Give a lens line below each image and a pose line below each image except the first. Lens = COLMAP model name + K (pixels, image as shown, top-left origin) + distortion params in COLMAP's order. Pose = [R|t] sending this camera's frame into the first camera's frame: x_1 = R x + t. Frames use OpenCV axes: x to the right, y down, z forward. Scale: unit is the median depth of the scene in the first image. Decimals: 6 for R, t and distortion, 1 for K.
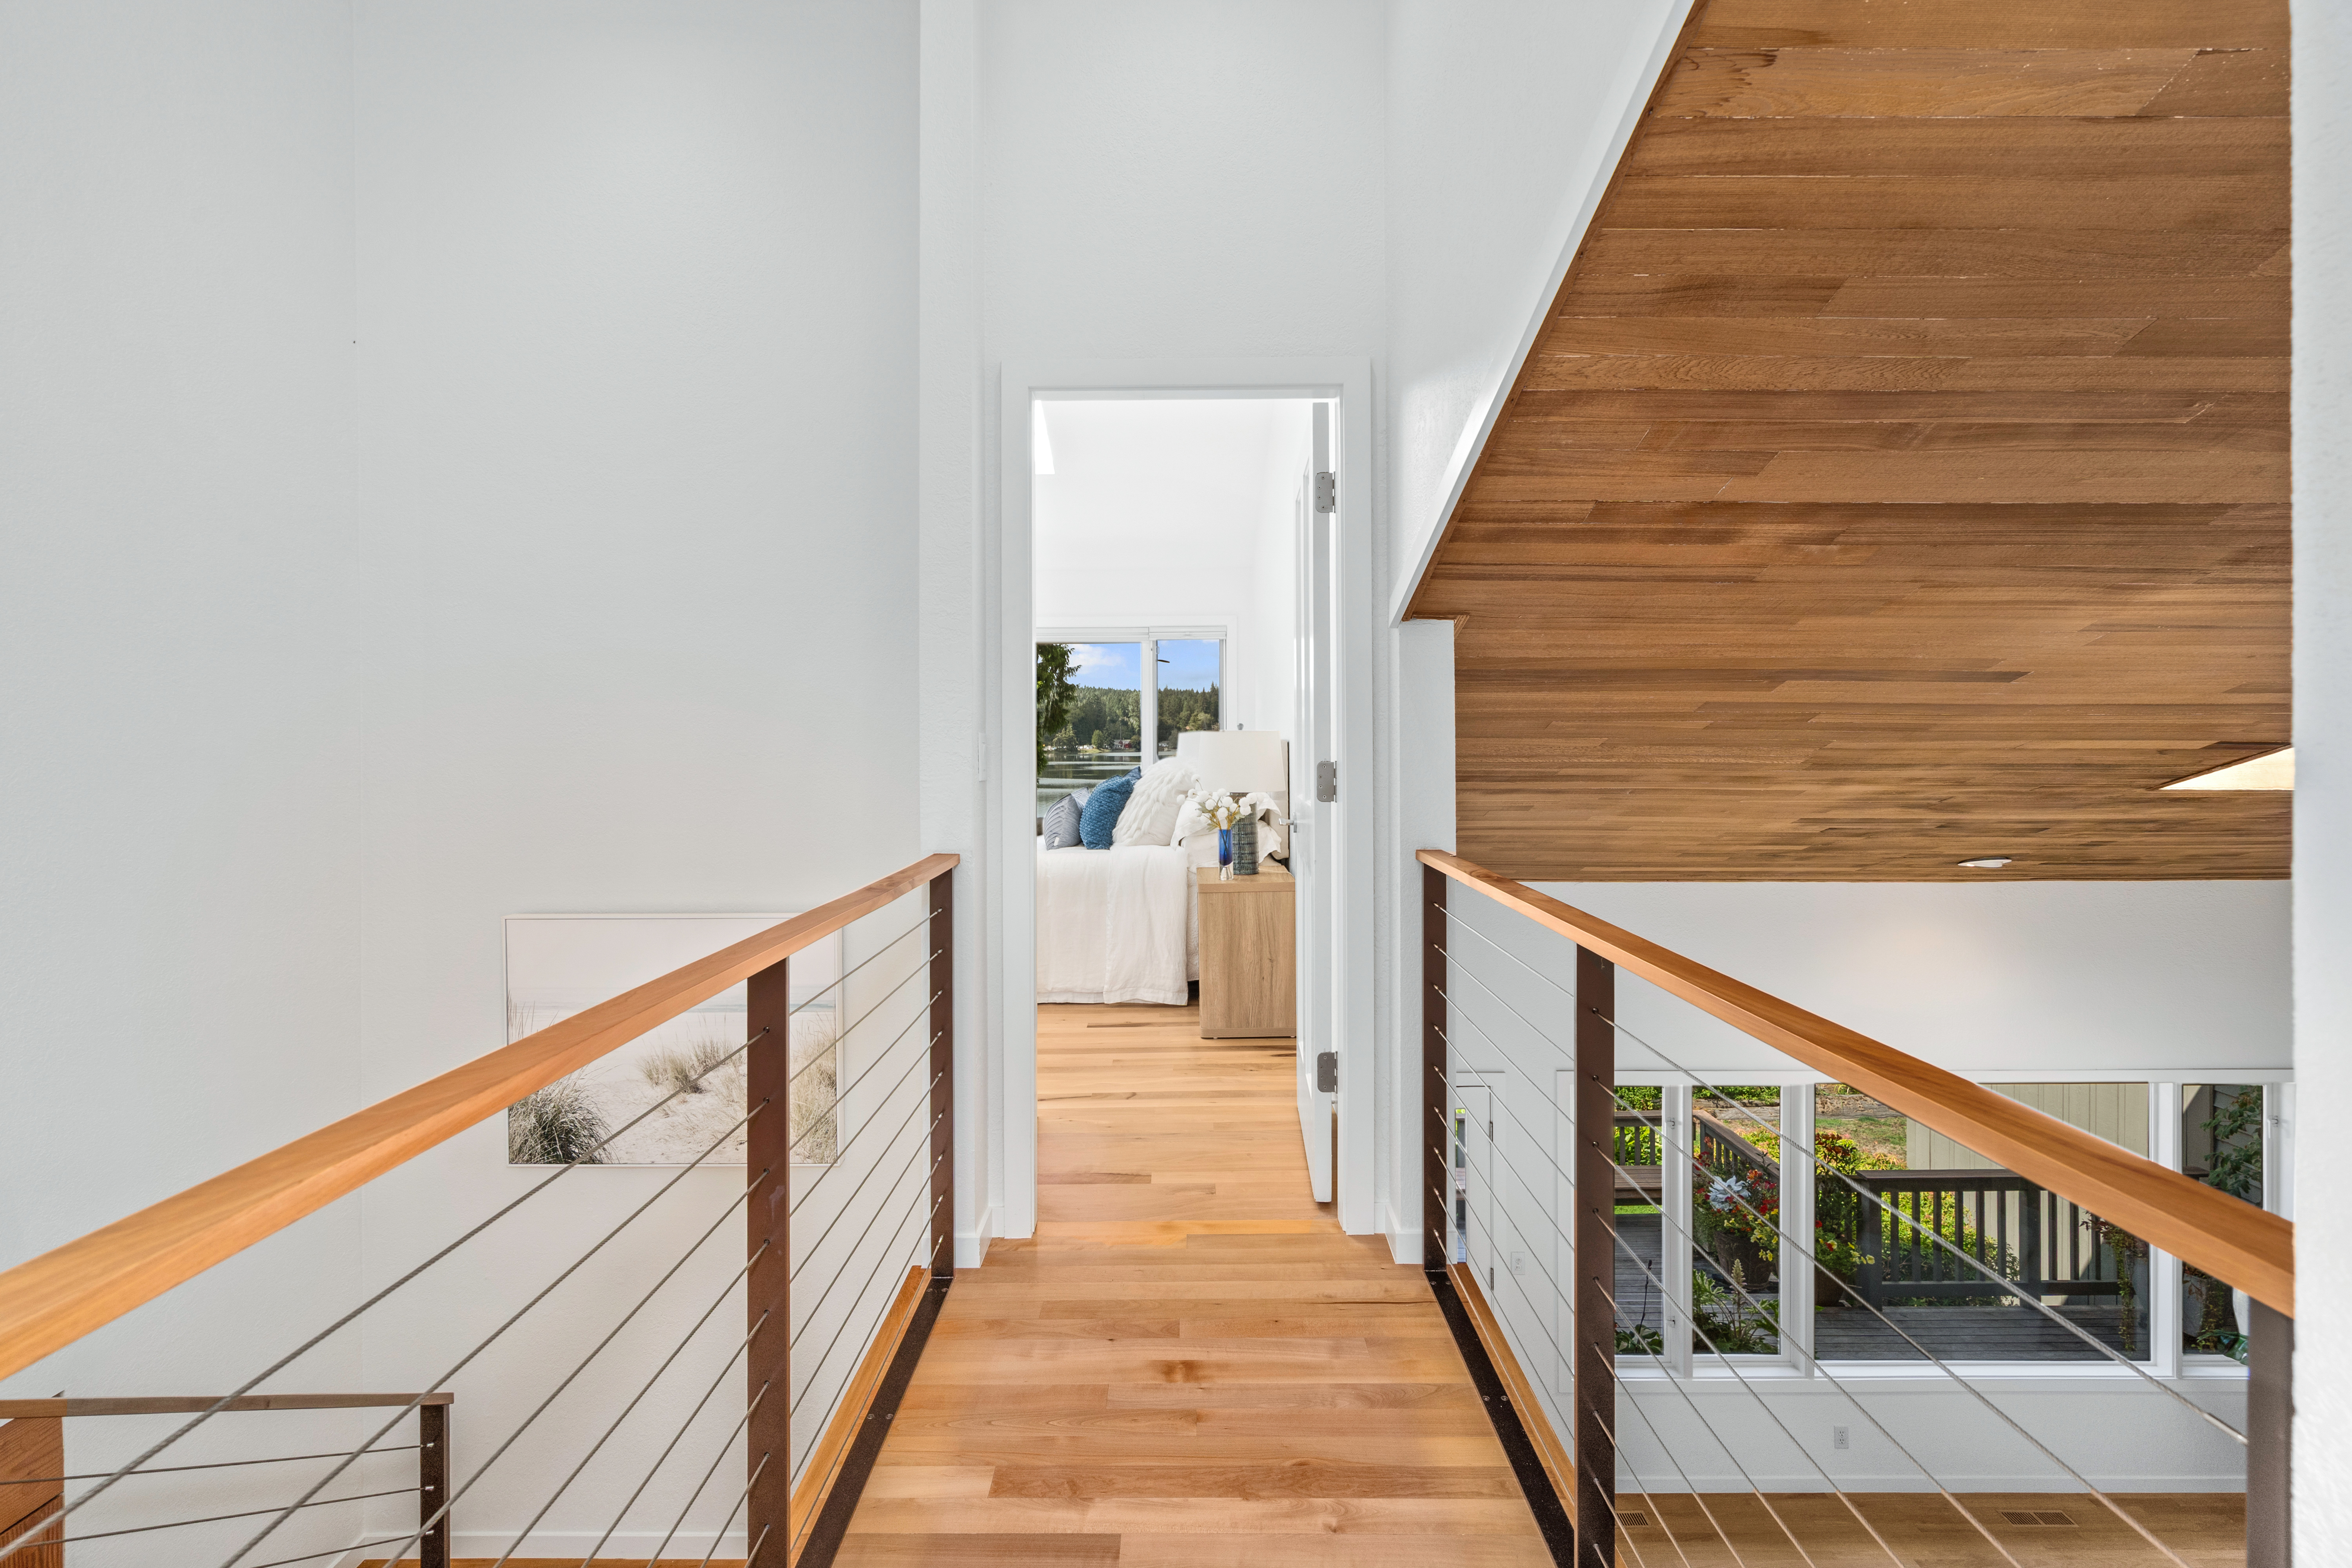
lens RADIAL K [[1071.9, 0, 1187.6], [0, 1071.9, 744.0], [0, 0, 1]] dist [-0.004984, 0.002204]
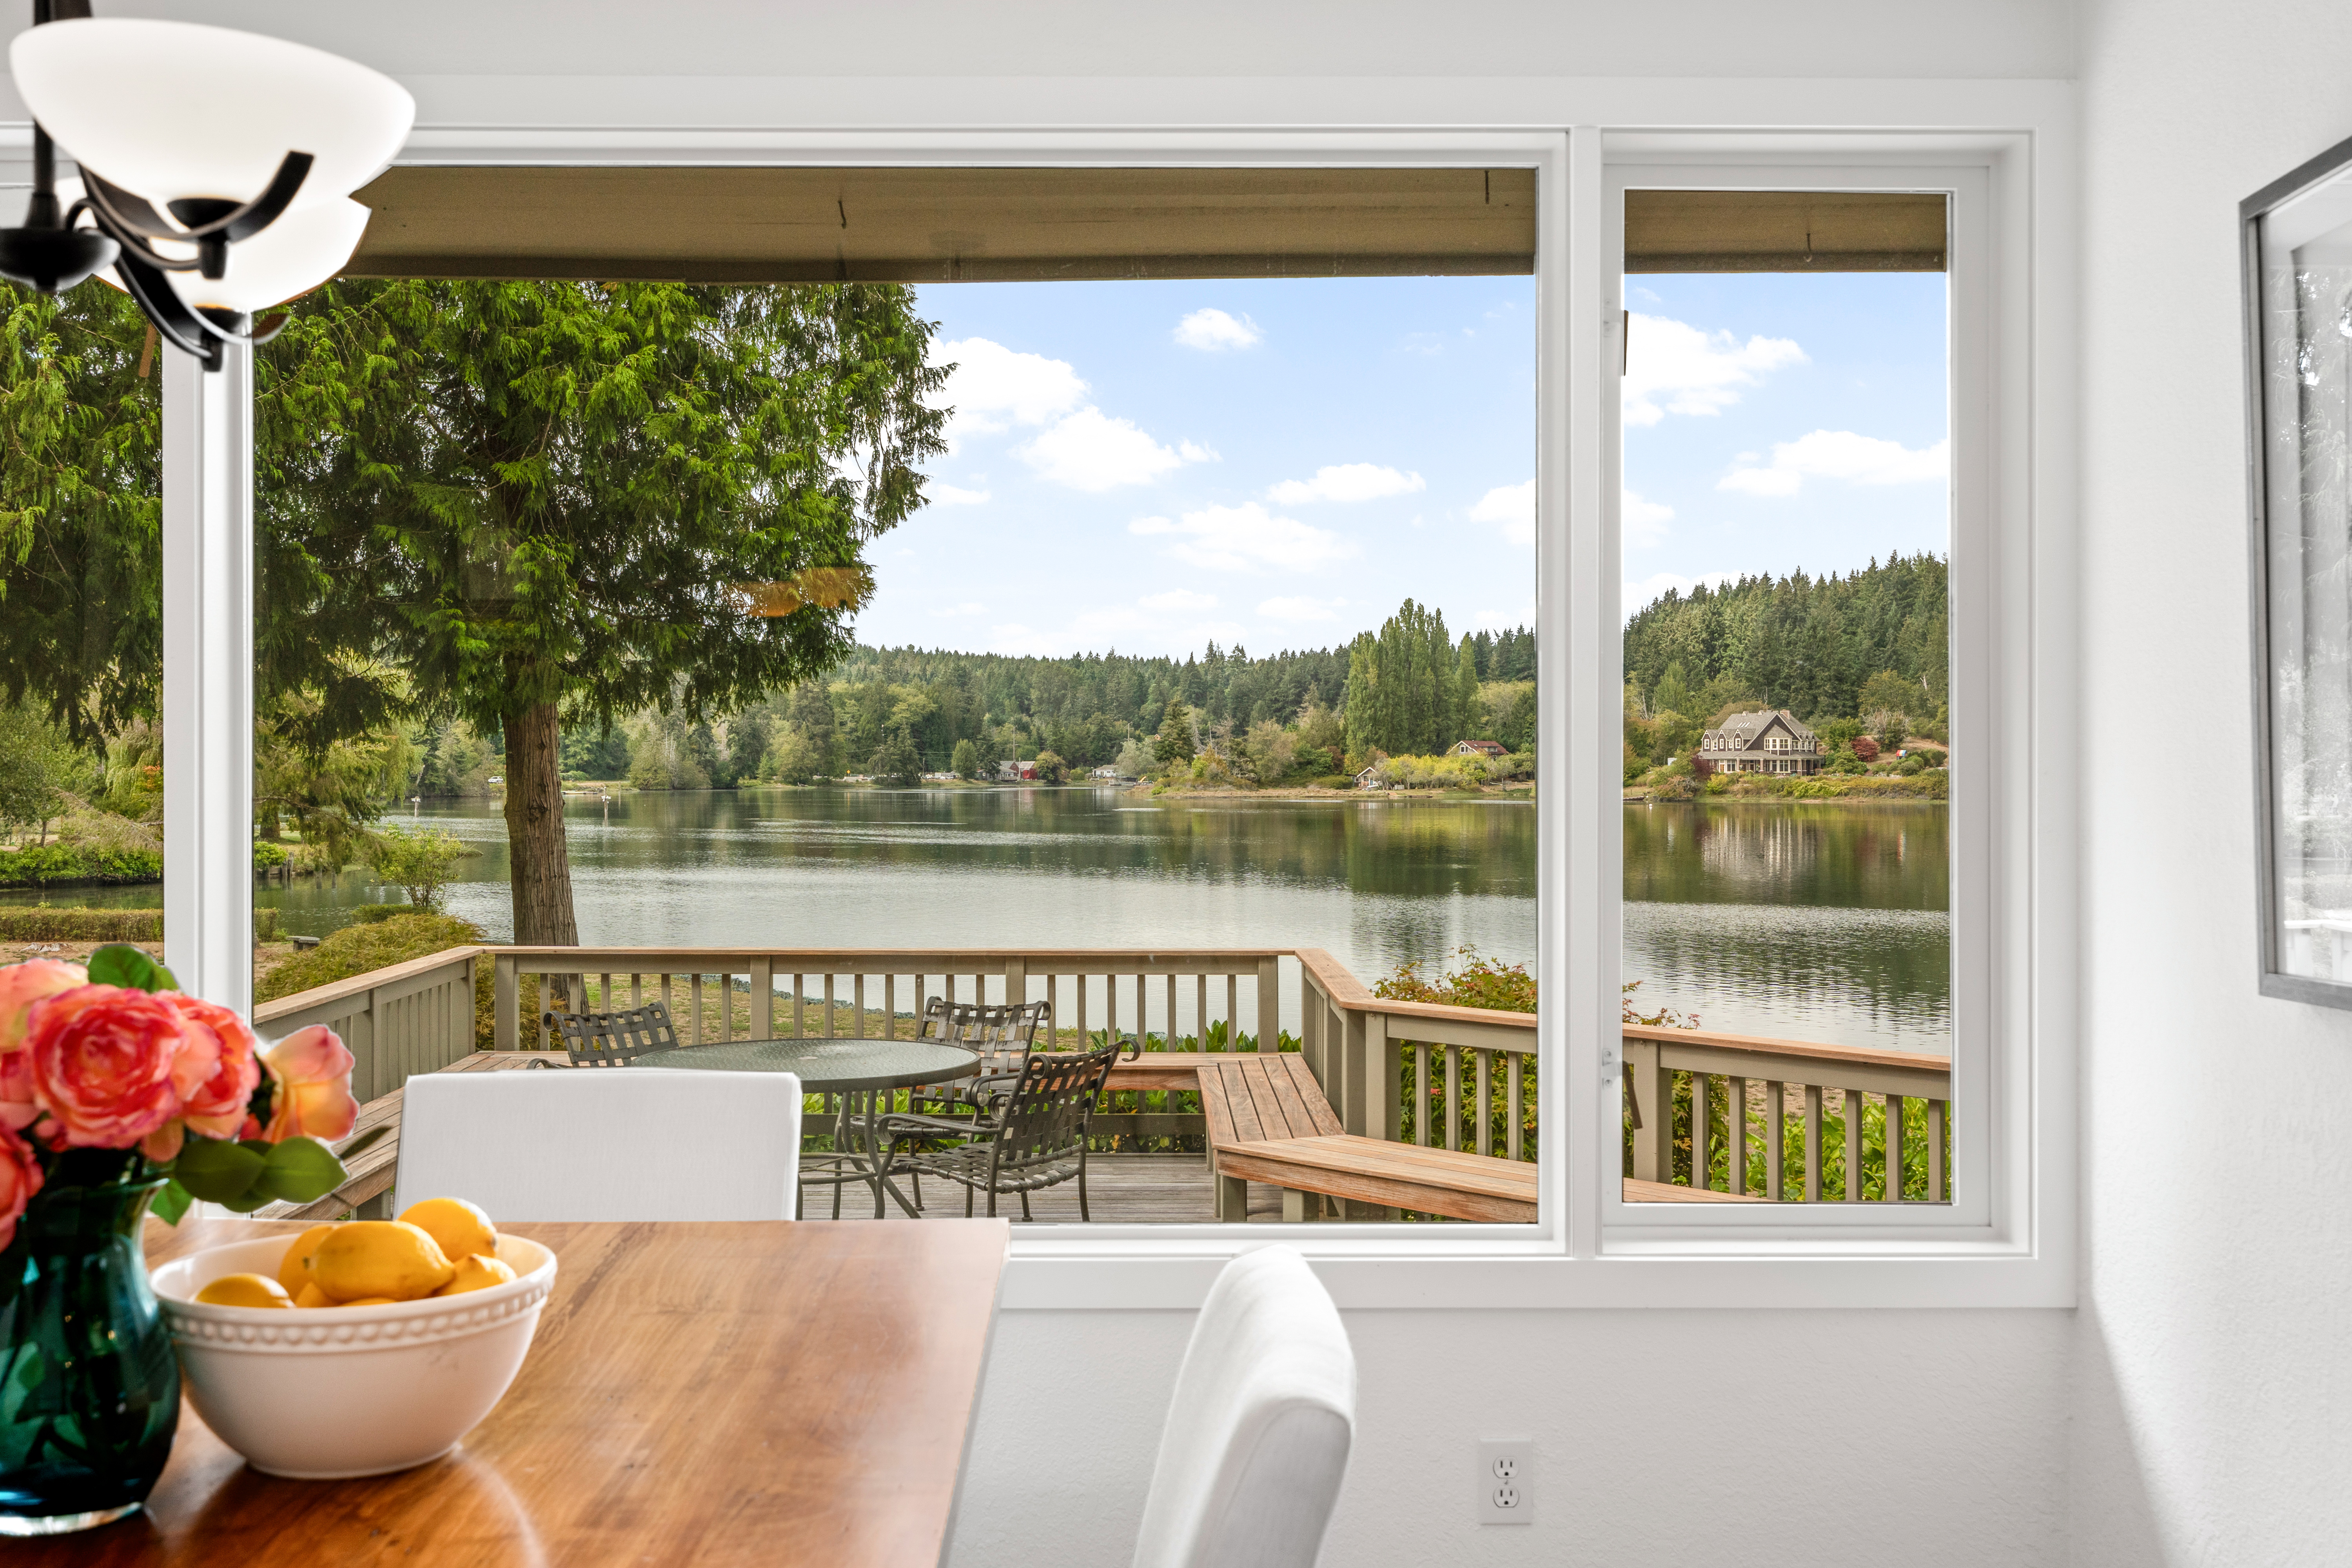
lens RADIAL K [[2327.8, 0, 1181.1], [0, 2327.8, 746.9], [0, 0, 1]] dist [0.008296, 0.000000]
pose [[0.999946, 0.003197, 0.009884, -0.023391], [-0.003091, 0.999938, -0.010722, 0.079675], [-0.009917, 0.010691, 0.999894, 0.125104]]
